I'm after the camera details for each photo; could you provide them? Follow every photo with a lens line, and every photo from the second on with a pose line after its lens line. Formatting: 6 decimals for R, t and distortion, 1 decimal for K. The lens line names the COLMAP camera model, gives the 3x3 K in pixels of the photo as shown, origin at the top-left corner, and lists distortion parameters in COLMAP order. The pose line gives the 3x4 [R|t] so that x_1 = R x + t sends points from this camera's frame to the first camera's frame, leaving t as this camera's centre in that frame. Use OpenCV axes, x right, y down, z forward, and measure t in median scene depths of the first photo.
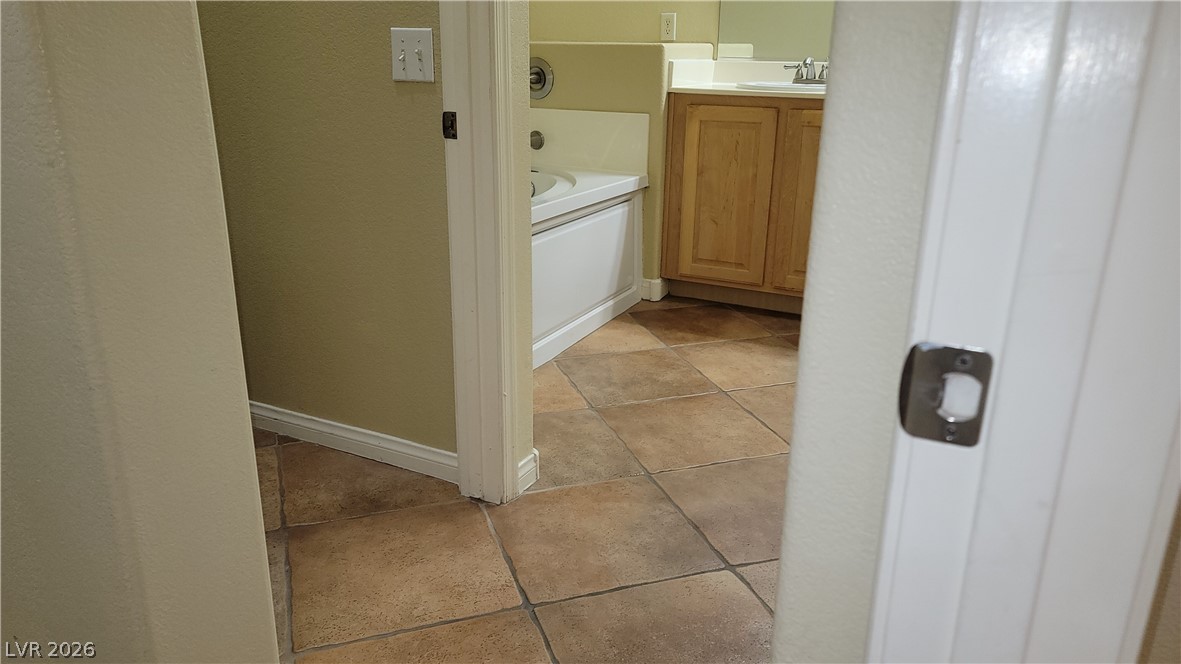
lens RADIAL K [[839.6, 0, 592.1], [0, 839.6, 334.8], [0, 0, 1]] dist [0.035153, -0.003172]
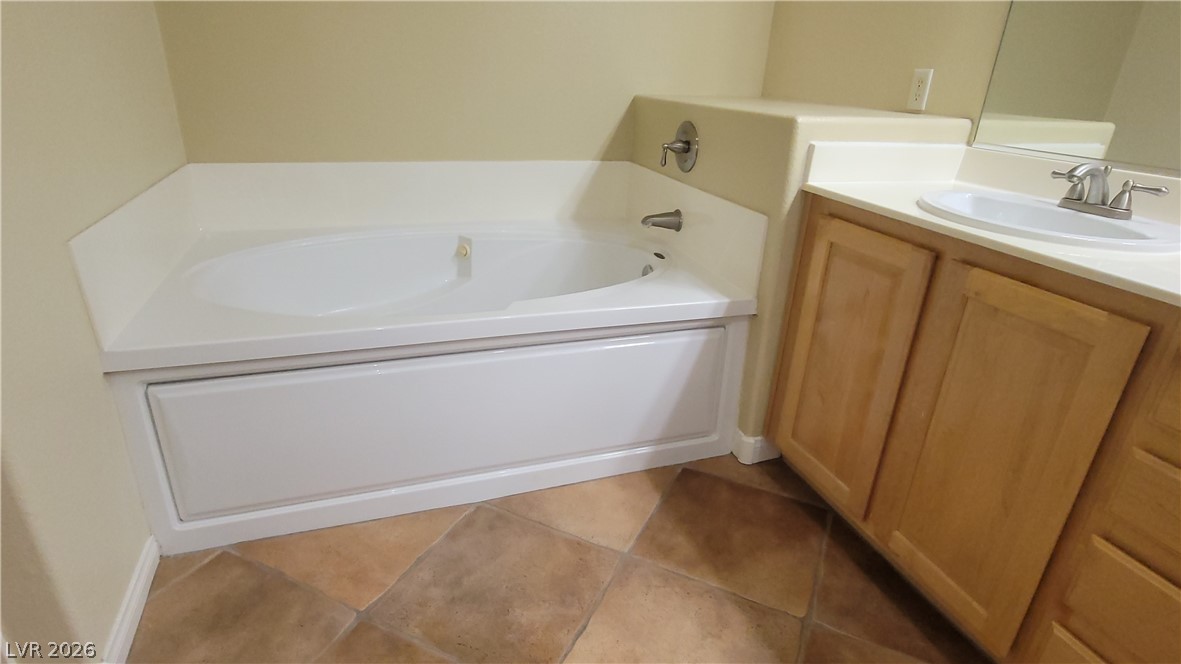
lens RADIAL K [[629.7, 0, 589.4], [0, 629.7, 326.5], [0, 0, 1]] dist [-0.004878, -0.000586]
pose [[0.720553, 0.286866, -0.631278, 0.318139], [-0.259346, 0.955827, 0.138325, -0.213649], [0.643073, 0.064049, 0.763122, 0.529509]]
